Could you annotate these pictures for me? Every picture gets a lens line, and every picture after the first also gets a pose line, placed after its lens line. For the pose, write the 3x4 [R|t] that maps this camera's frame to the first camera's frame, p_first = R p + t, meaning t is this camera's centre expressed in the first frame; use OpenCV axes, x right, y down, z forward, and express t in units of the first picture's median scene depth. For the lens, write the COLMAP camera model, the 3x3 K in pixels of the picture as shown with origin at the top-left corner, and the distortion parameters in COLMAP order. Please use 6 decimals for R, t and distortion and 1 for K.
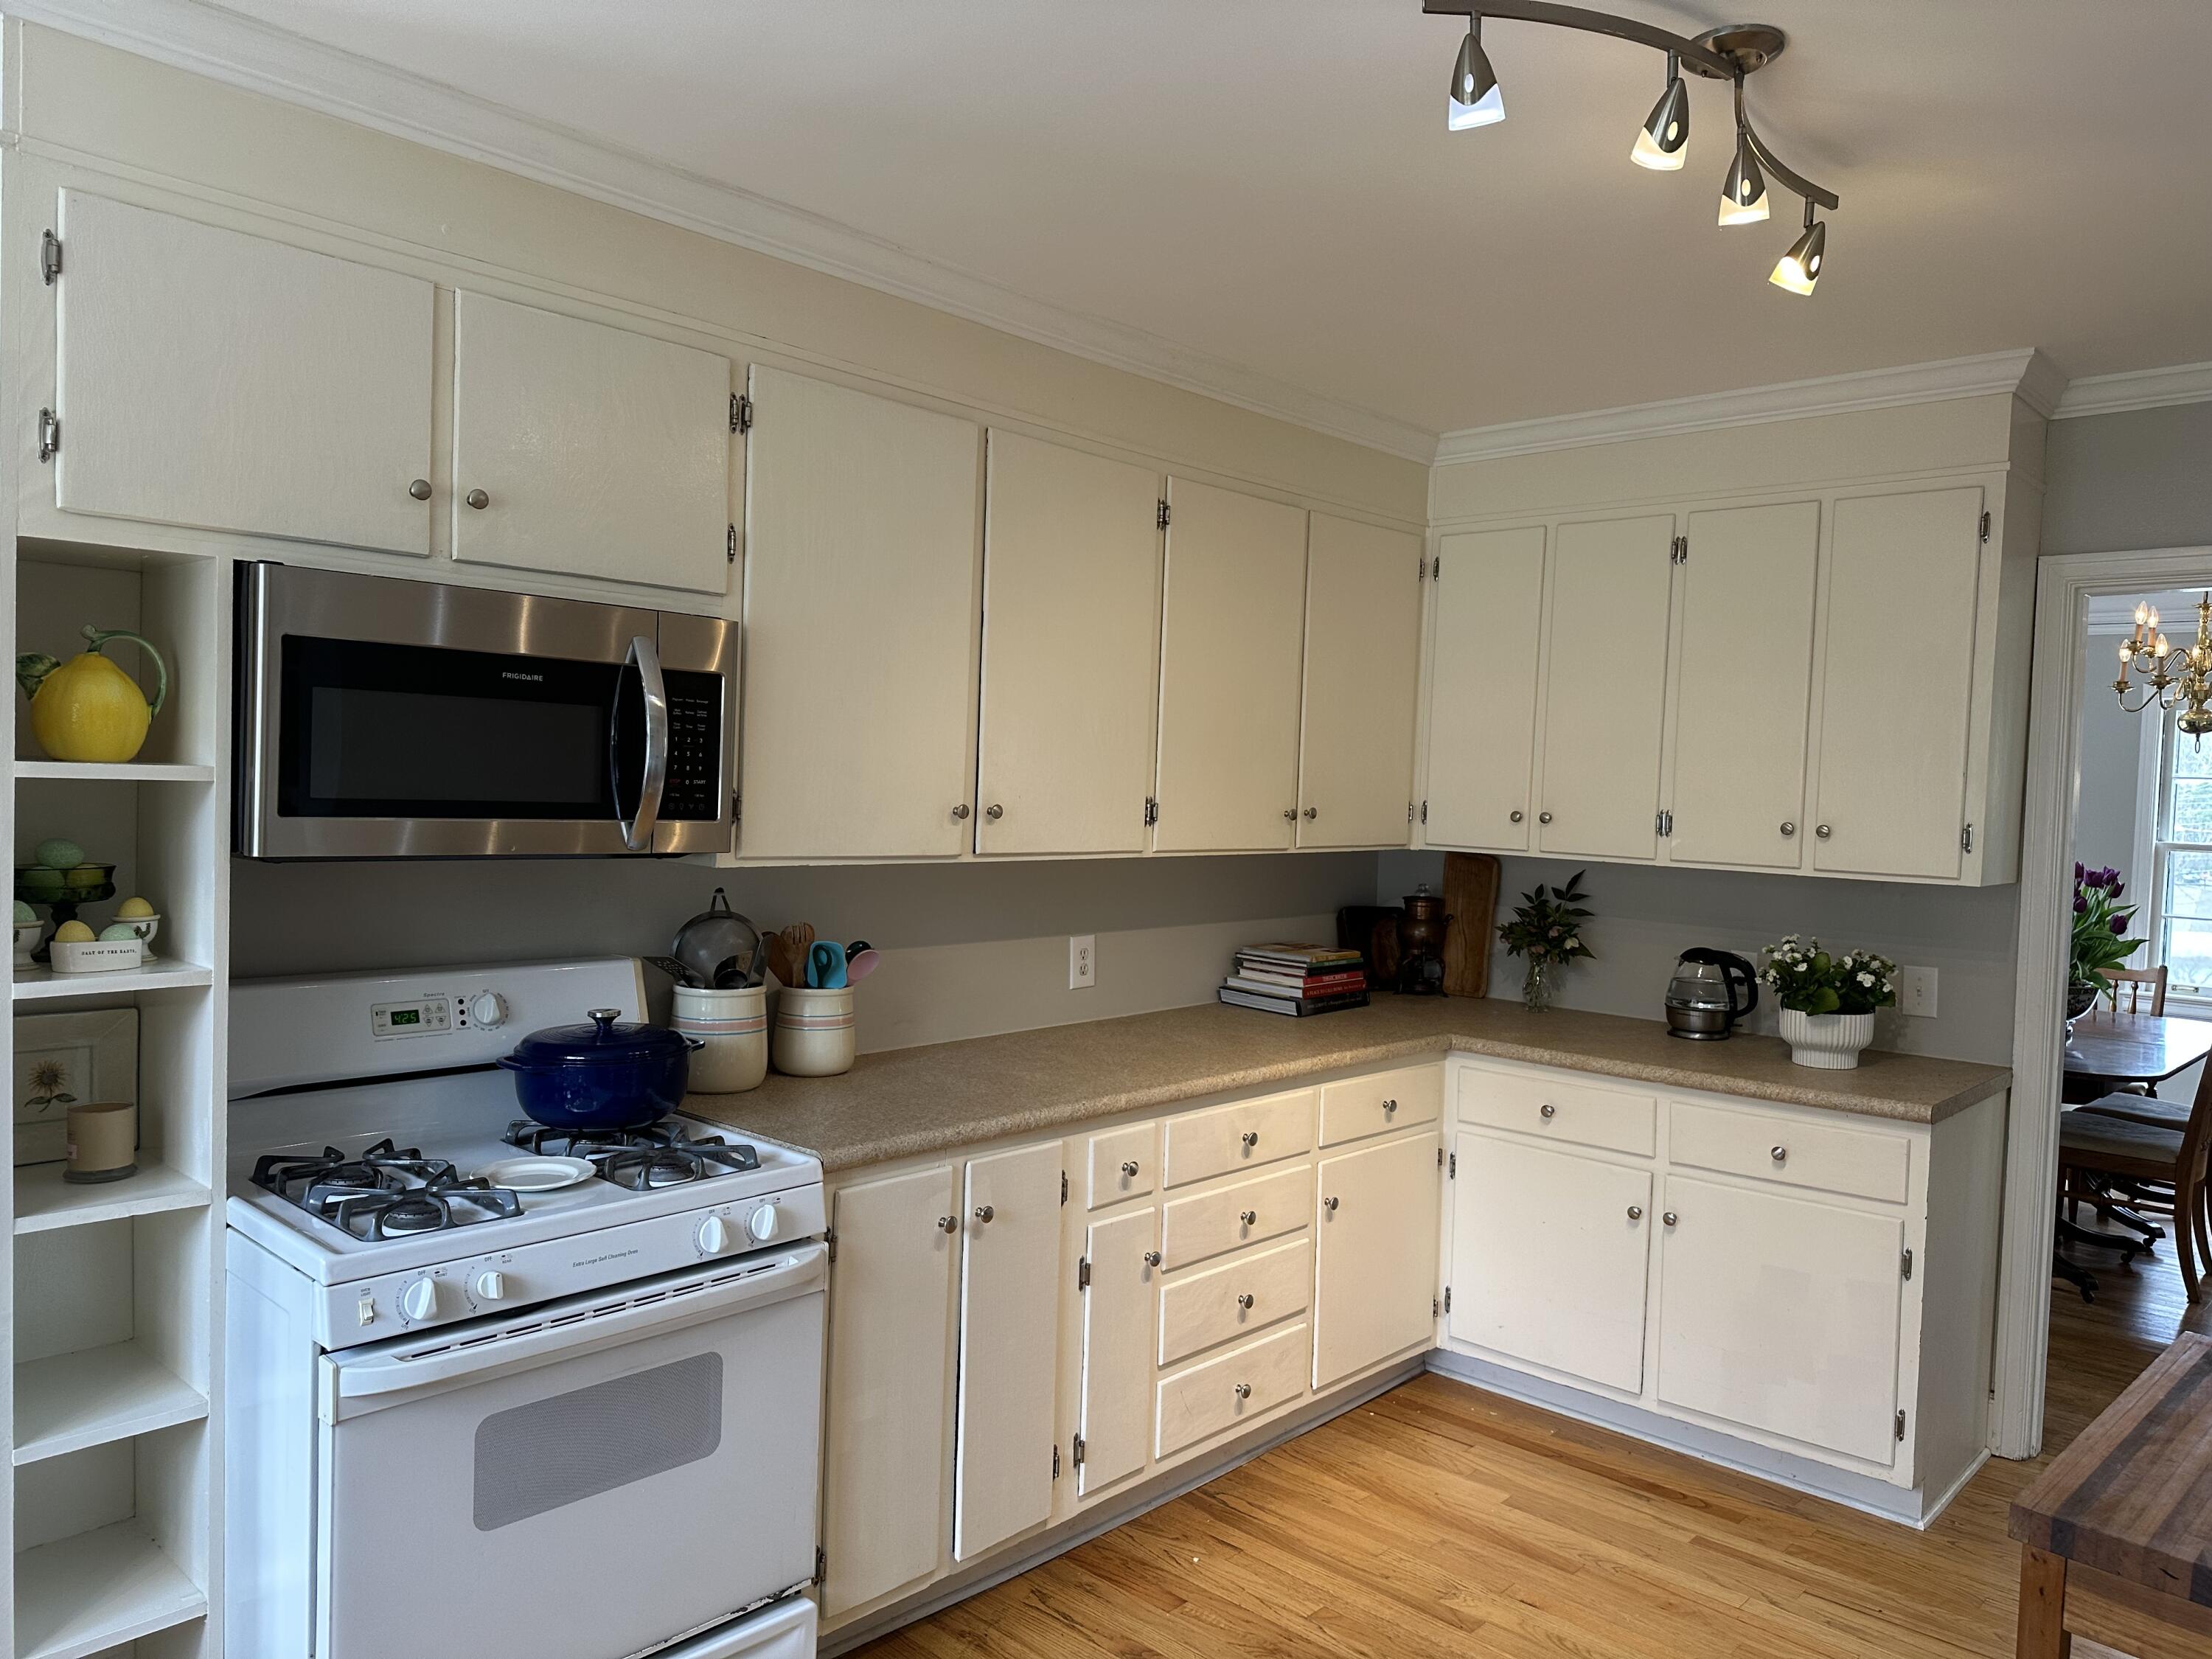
lens RADIAL K [[1536.3, 0, 1106.0], [0, 1536.3, 829.5], [0, 0, 1]] dist [0.094417, -0.135053]
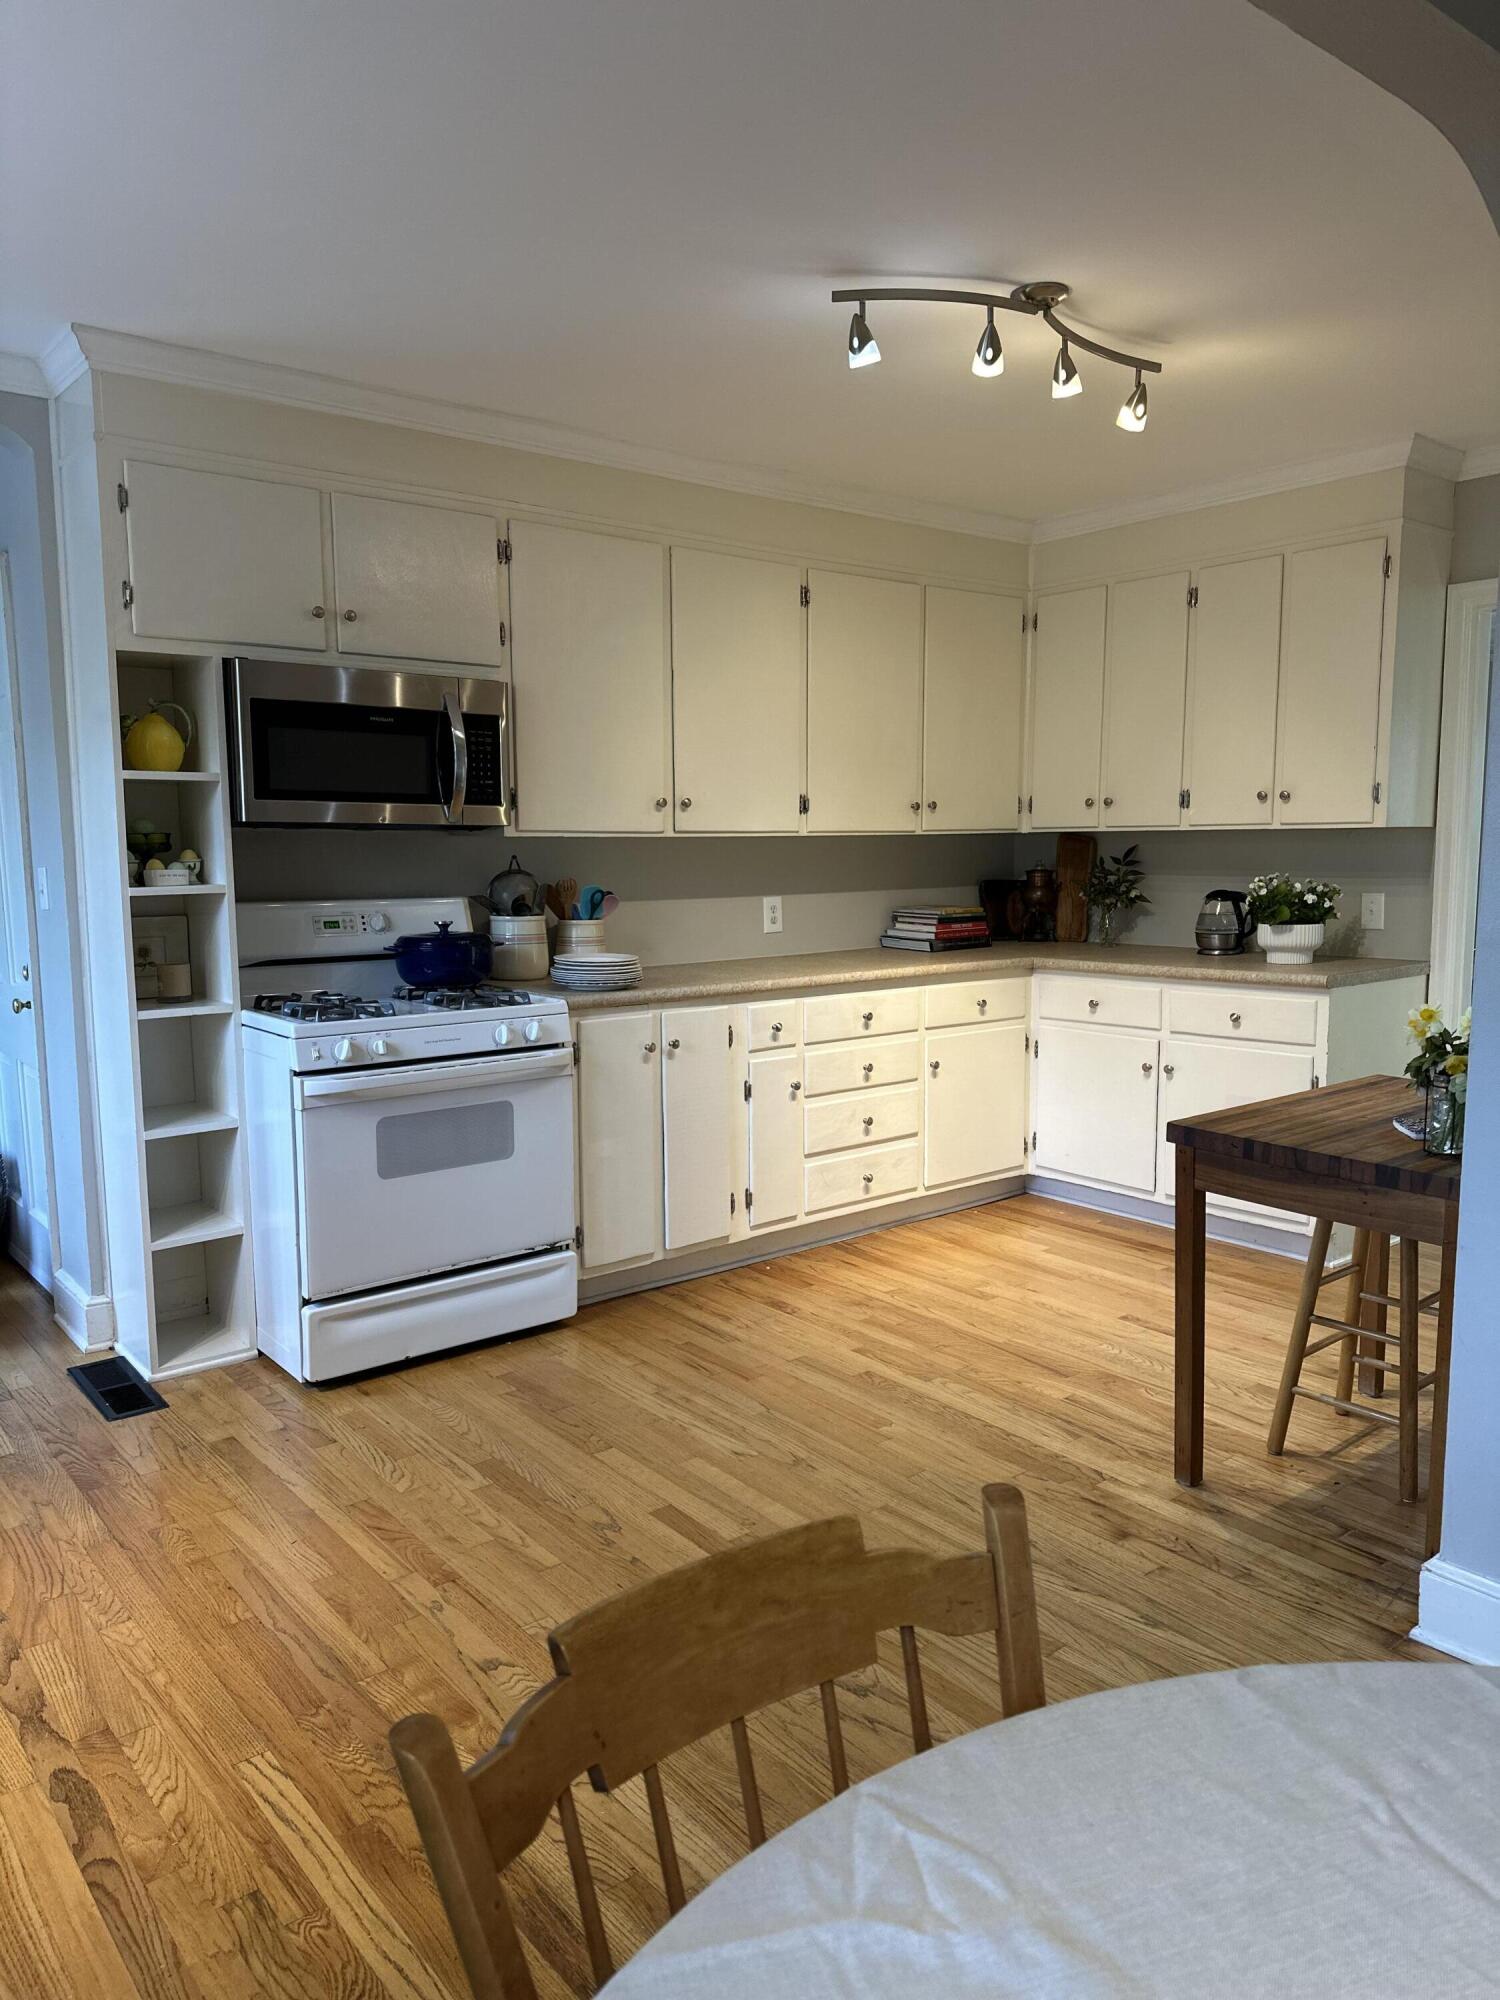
lens RADIAL K [[1380.0, 0, 750.0], [0, 1380.0, 1000.0], [0, 0, 1]] dist [0.170652, -0.360297]
pose [[0.988790, -0.023549, -0.147443, 0.203648], [0.034967, 0.996545, 0.075336, 0.088411], [0.145159, -0.079647, 0.986197, -0.403602]]
